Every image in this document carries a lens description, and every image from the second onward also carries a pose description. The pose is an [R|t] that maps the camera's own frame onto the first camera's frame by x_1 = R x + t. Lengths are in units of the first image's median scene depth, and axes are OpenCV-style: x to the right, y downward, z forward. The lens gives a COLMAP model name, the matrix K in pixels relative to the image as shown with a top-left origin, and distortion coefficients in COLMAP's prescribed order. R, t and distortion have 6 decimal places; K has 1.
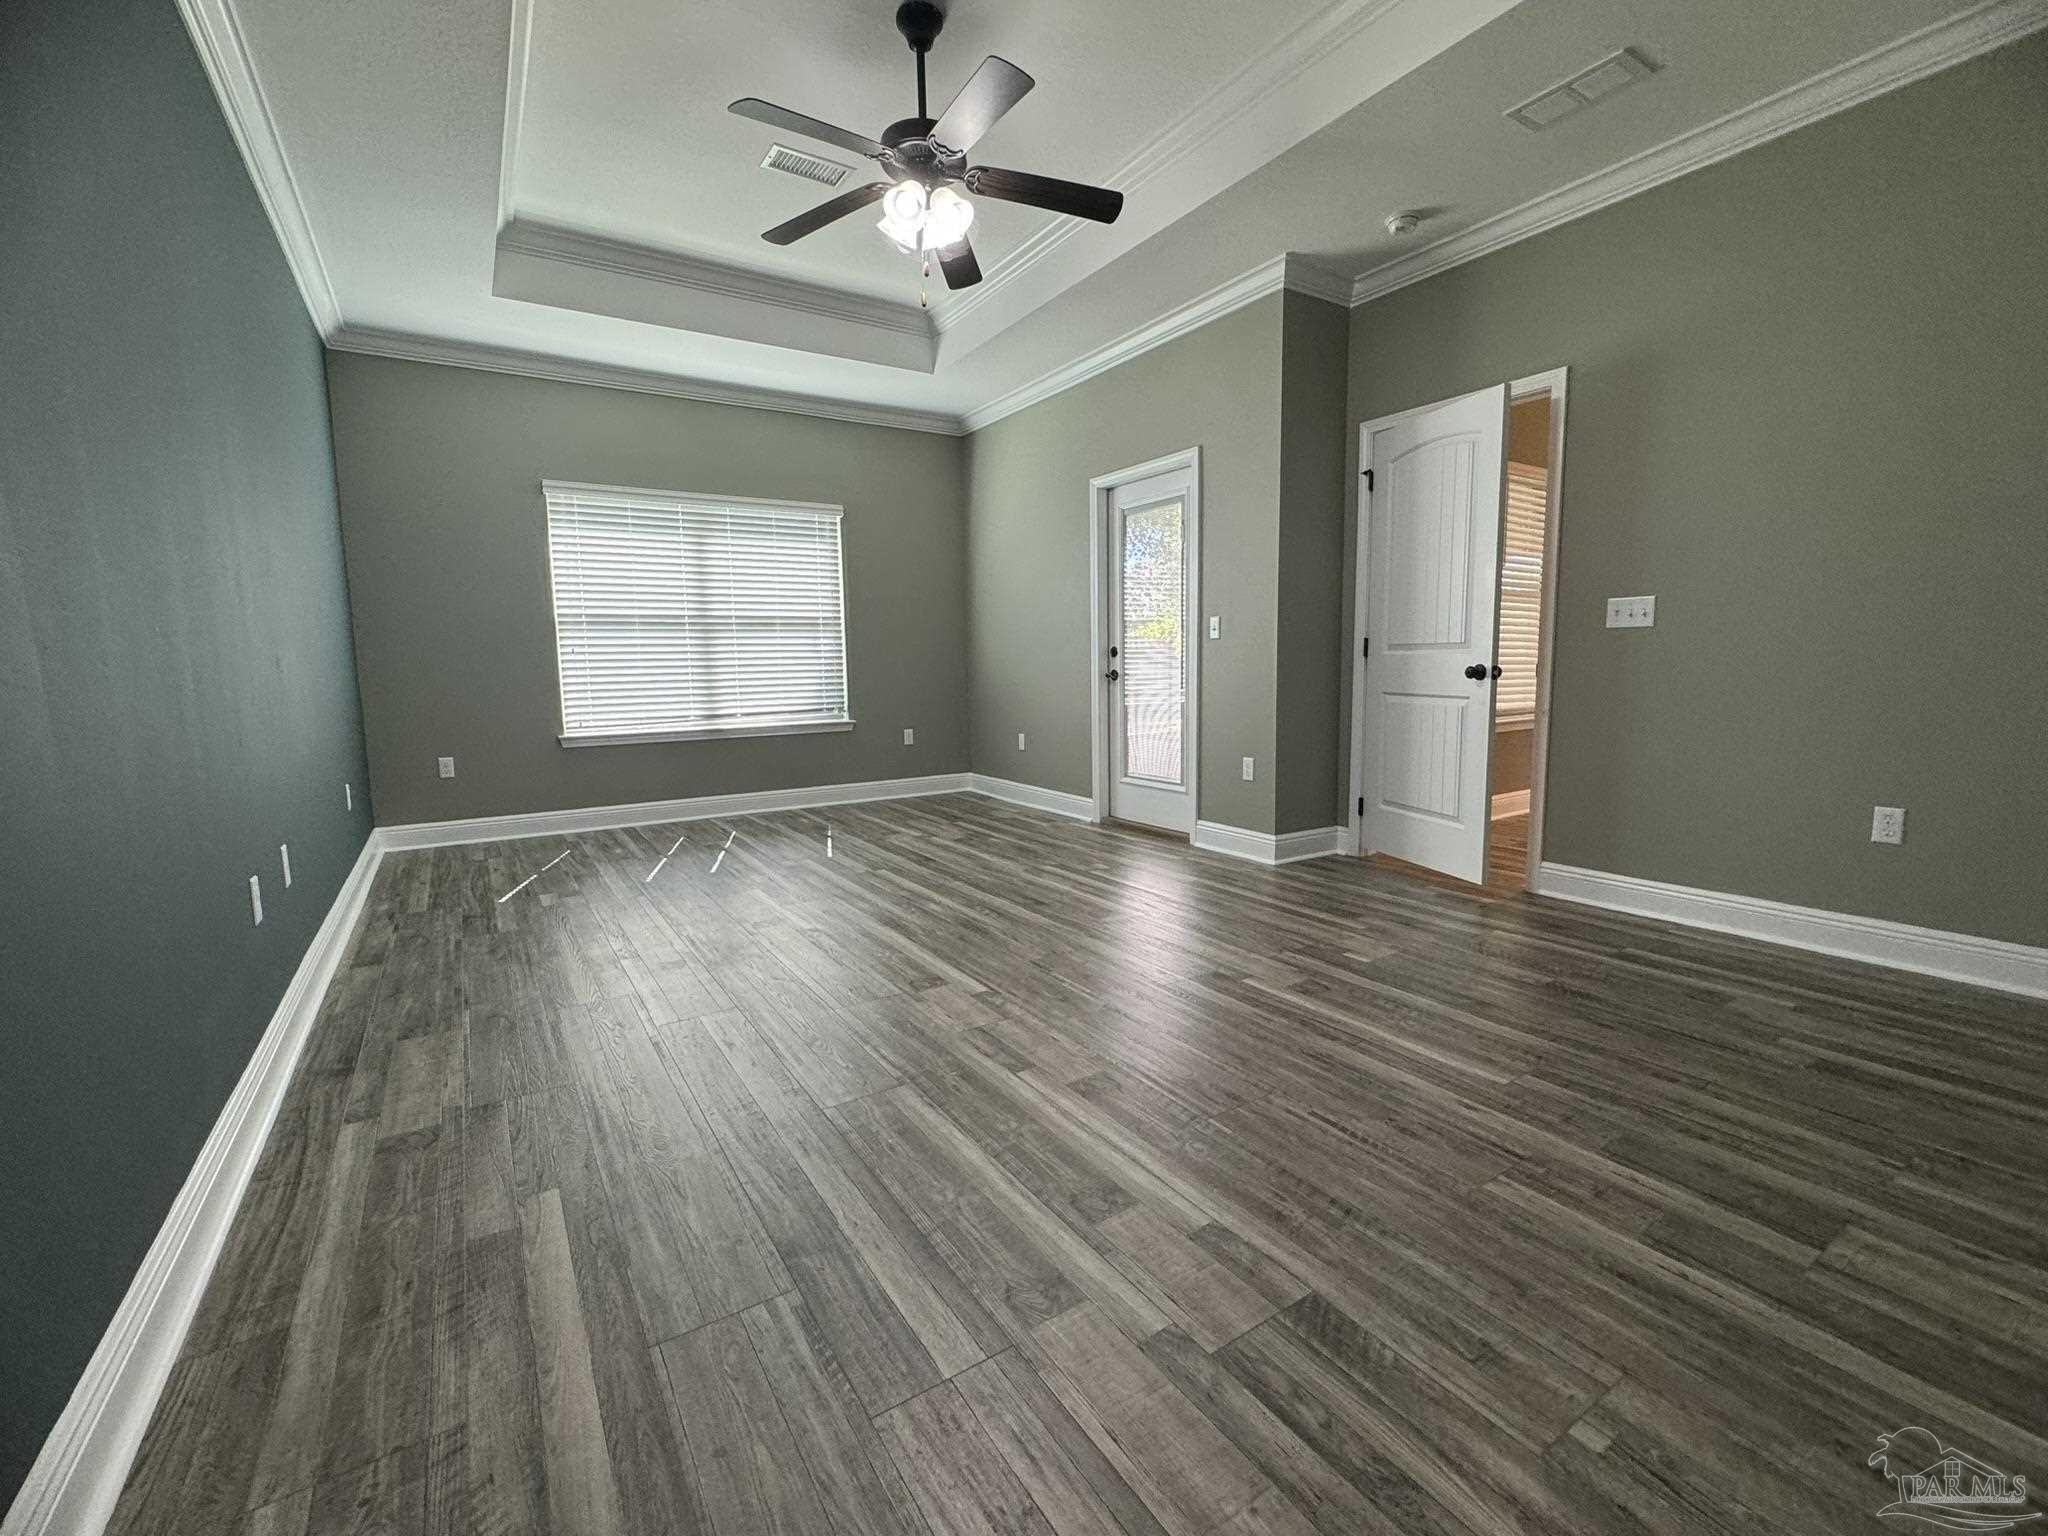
lens RADIAL K [[873.3, 0, 1027.4], [0, 873.3, 768.4], [0, 0, 1]] dist [0.000783, -0.001546]
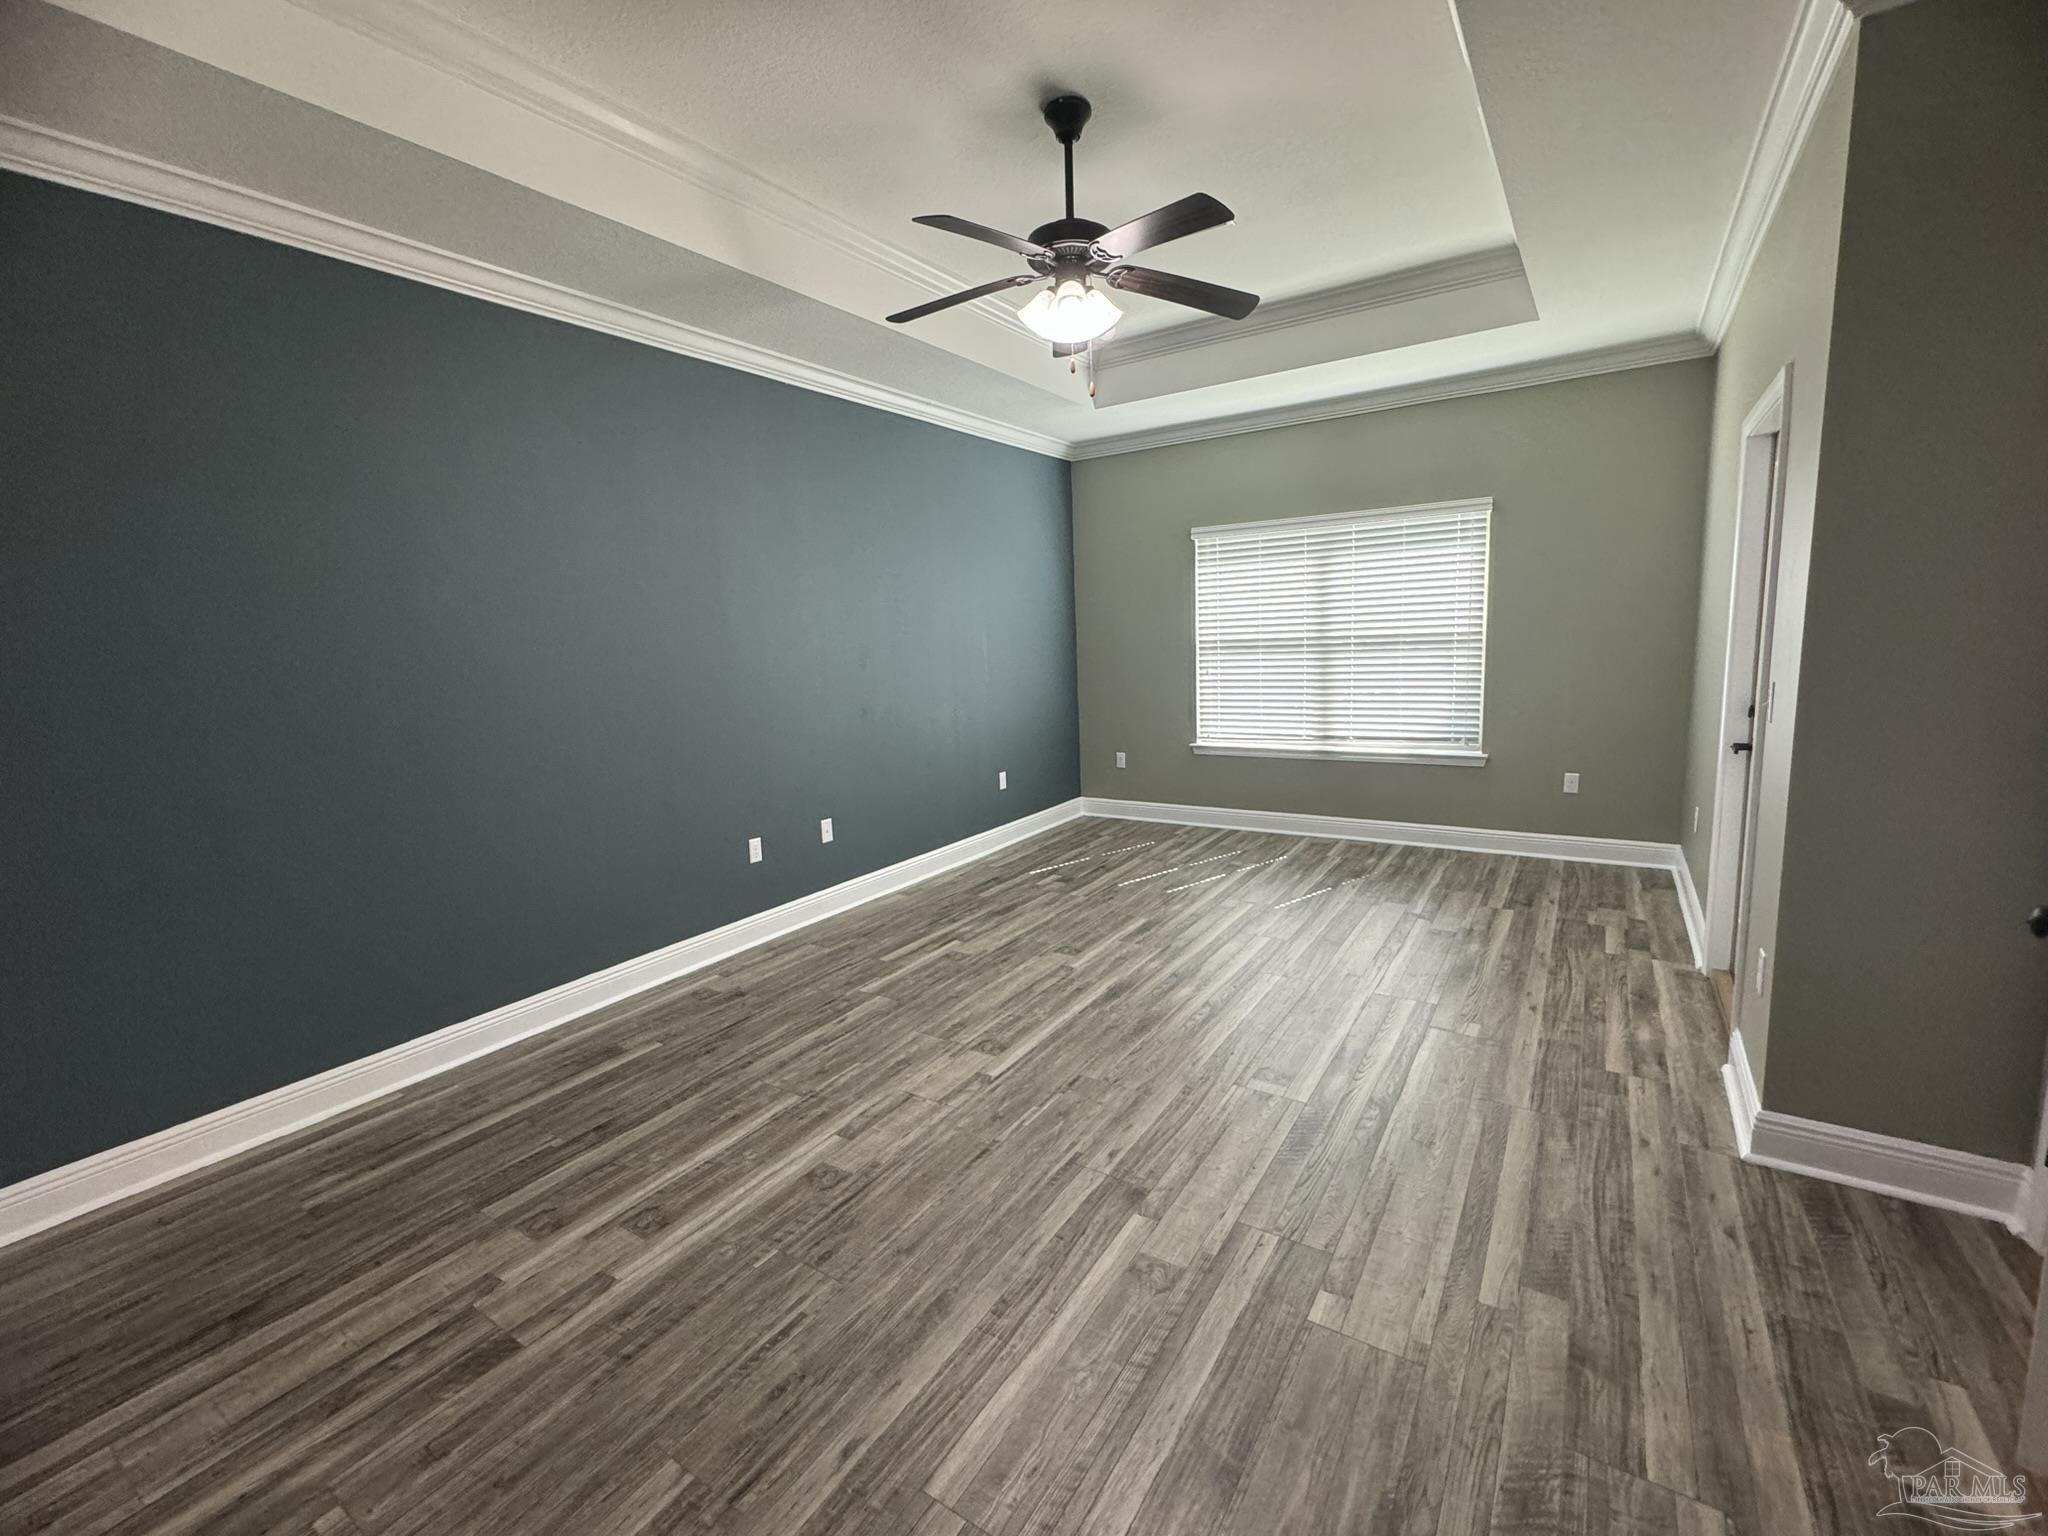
lens RADIAL K [[873.3, 0, 1017.7], [0, 873.3, 768.1], [0, 0, 1]] dist [0.000783, -0.001546]
pose [[0.401331, 0.140311, -0.905122, 0.814713], [-0.078189, 0.989838, 0.118774, -0.229867], [0.912590, 0.023103, 0.408224, 0.539103]]
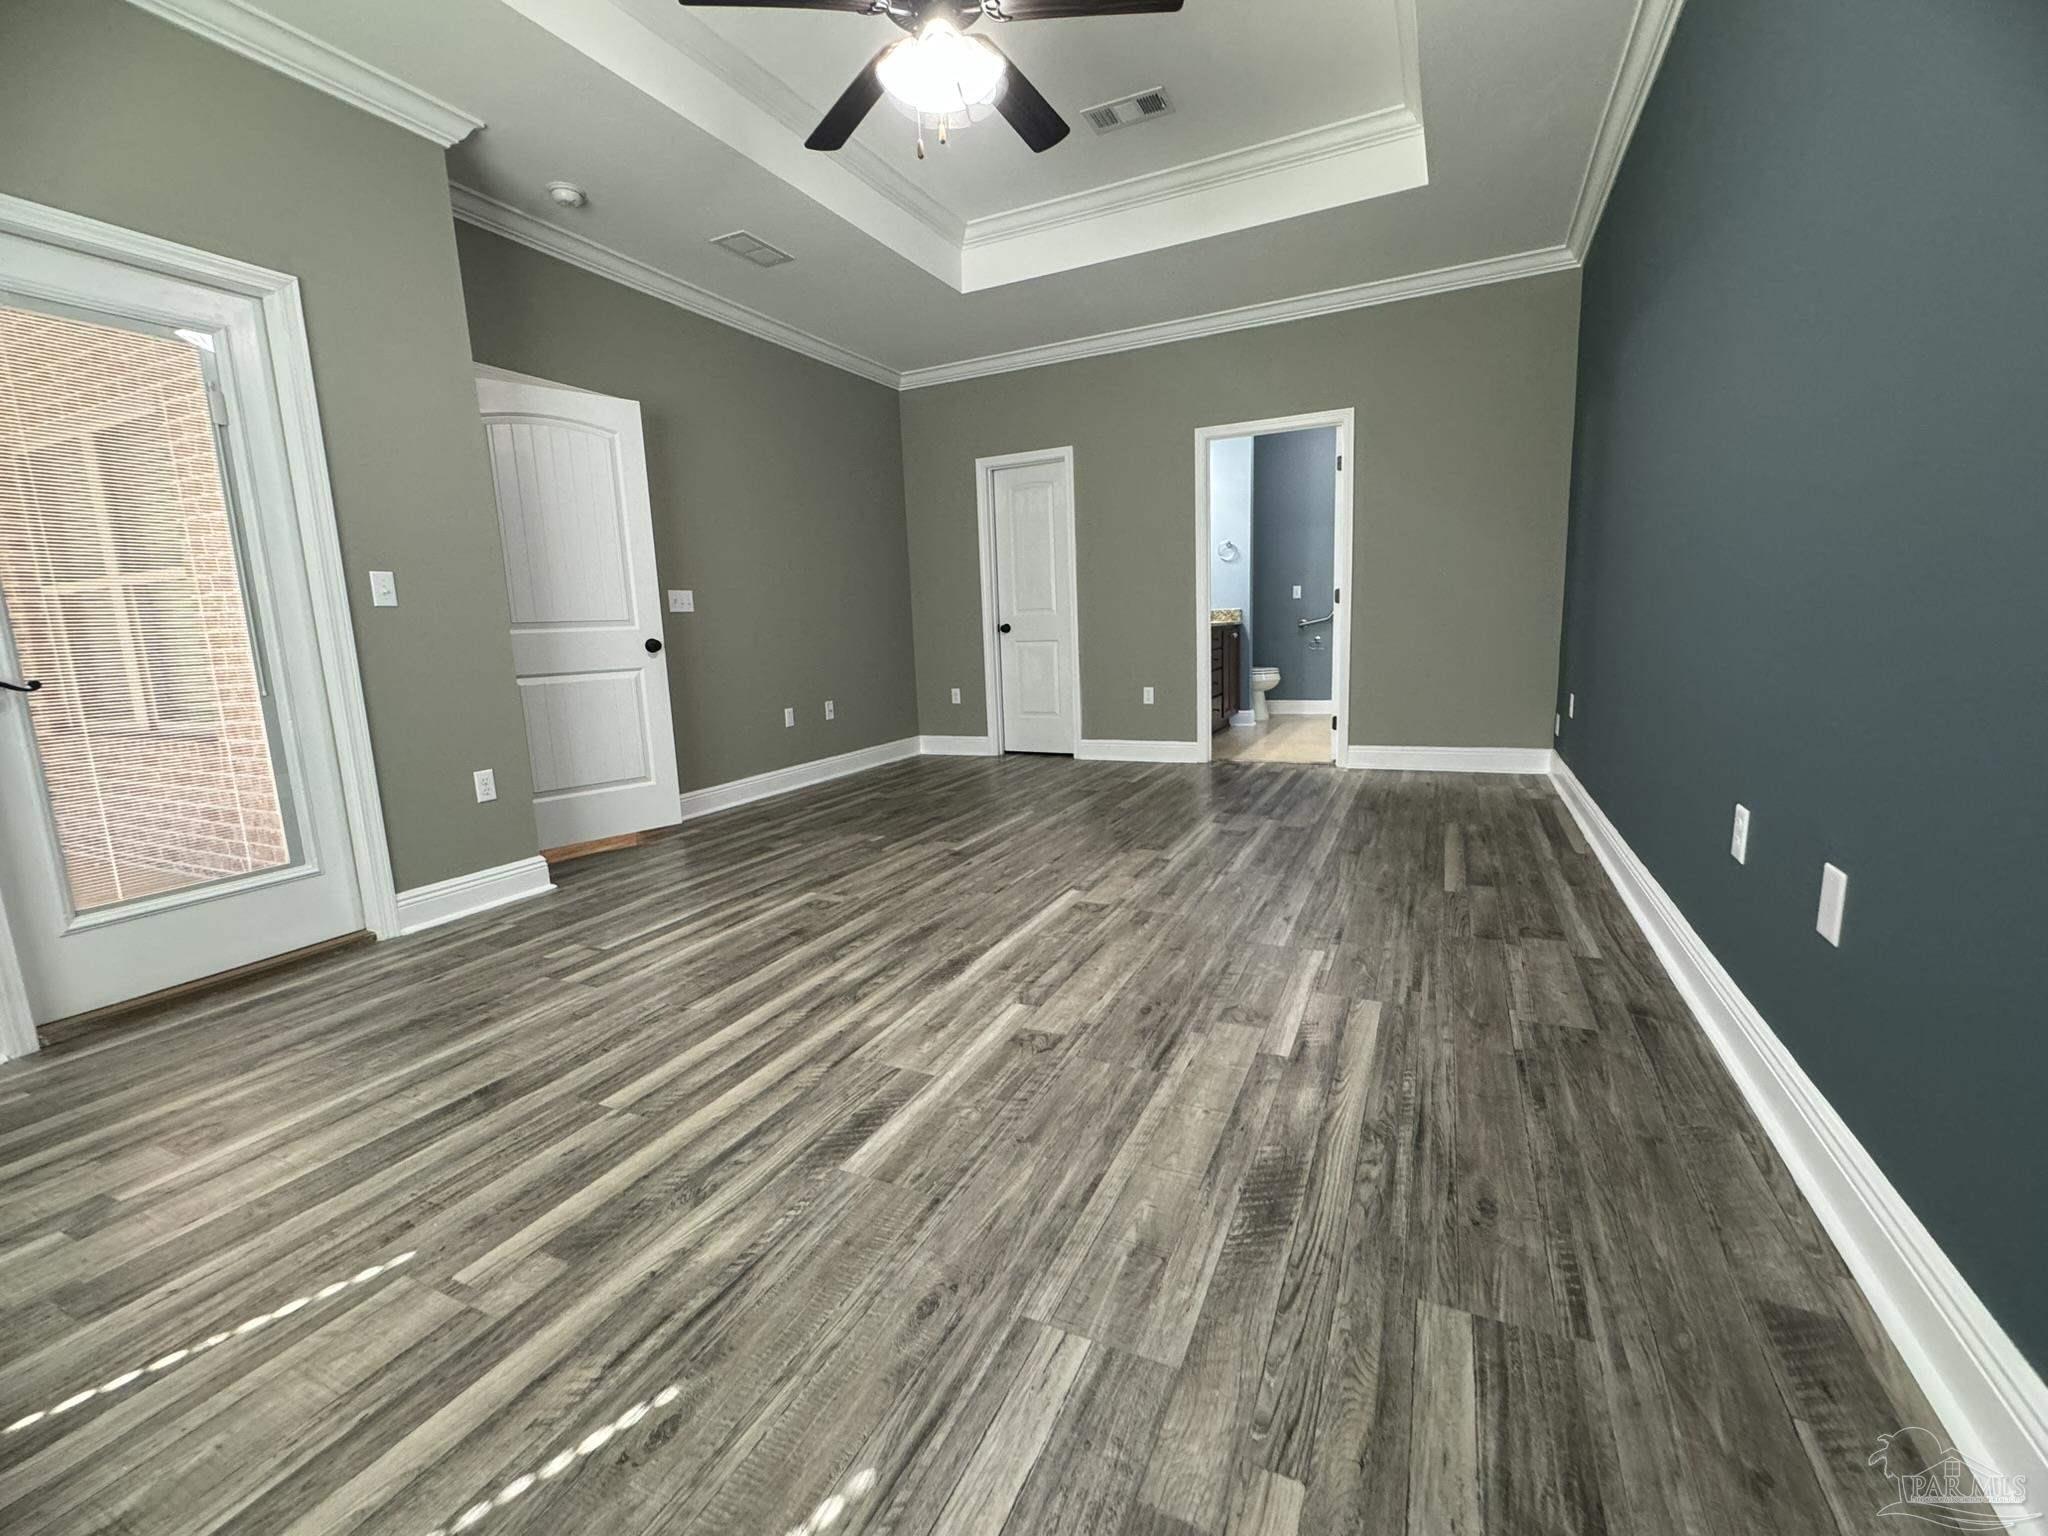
lens RADIAL K [[873.3, 0, 1016.8], [0, 873.3, 762.1], [0, 0, 1]] dist [0.000783, -0.001546]
pose [[-0.518320, -0.094444, 0.849956, -0.913864], [0.154126, 0.967292, 0.201472, -0.147980], [-0.841183, 0.235427, -0.486811, 1.475644]]
